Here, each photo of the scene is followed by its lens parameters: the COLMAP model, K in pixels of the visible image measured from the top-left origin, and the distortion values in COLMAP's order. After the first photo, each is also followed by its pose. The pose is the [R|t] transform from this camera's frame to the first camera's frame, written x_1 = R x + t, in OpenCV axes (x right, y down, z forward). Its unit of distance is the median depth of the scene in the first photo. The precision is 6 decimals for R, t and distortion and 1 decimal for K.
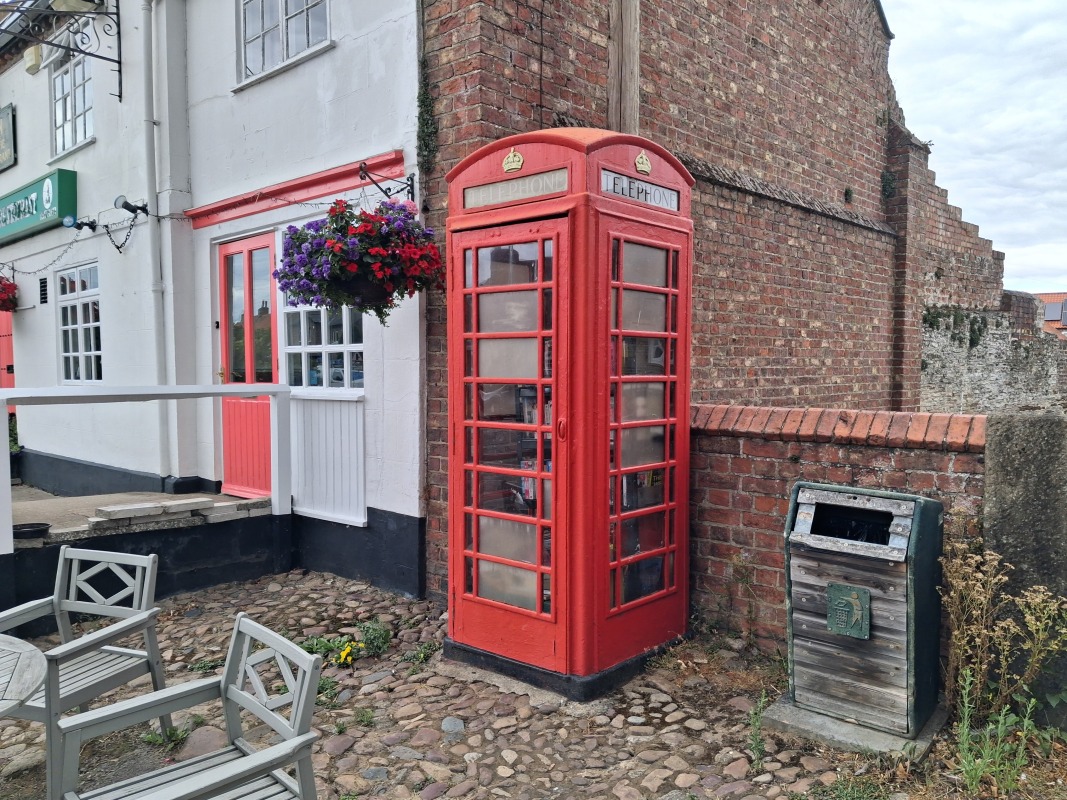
lens RADIAL K [[841.6, 0, 539.1], [0, 841.6, 403.5], [0, 0, 1]] dist [0.116614, -0.215980]
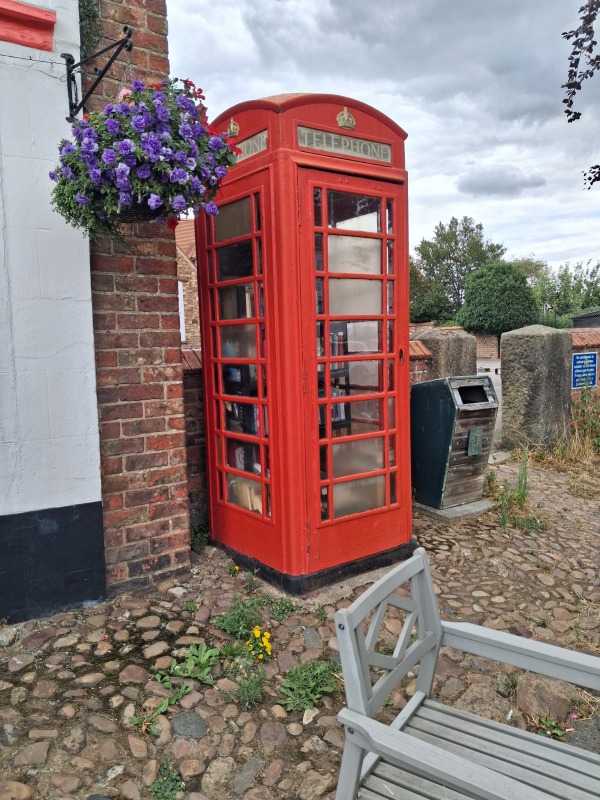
lens RADIAL K [[631.0, 0, 284.2], [0, 631.0, 405.1], [0, 0, 1]] dist [0.116614, -0.215980]
pose [[0.219718, -0.101808, 0.970237, -0.821778], [0.078920, 0.993135, 0.086339, 0.008712], [-0.972366, 0.057601, 0.226245, 0.834812]]
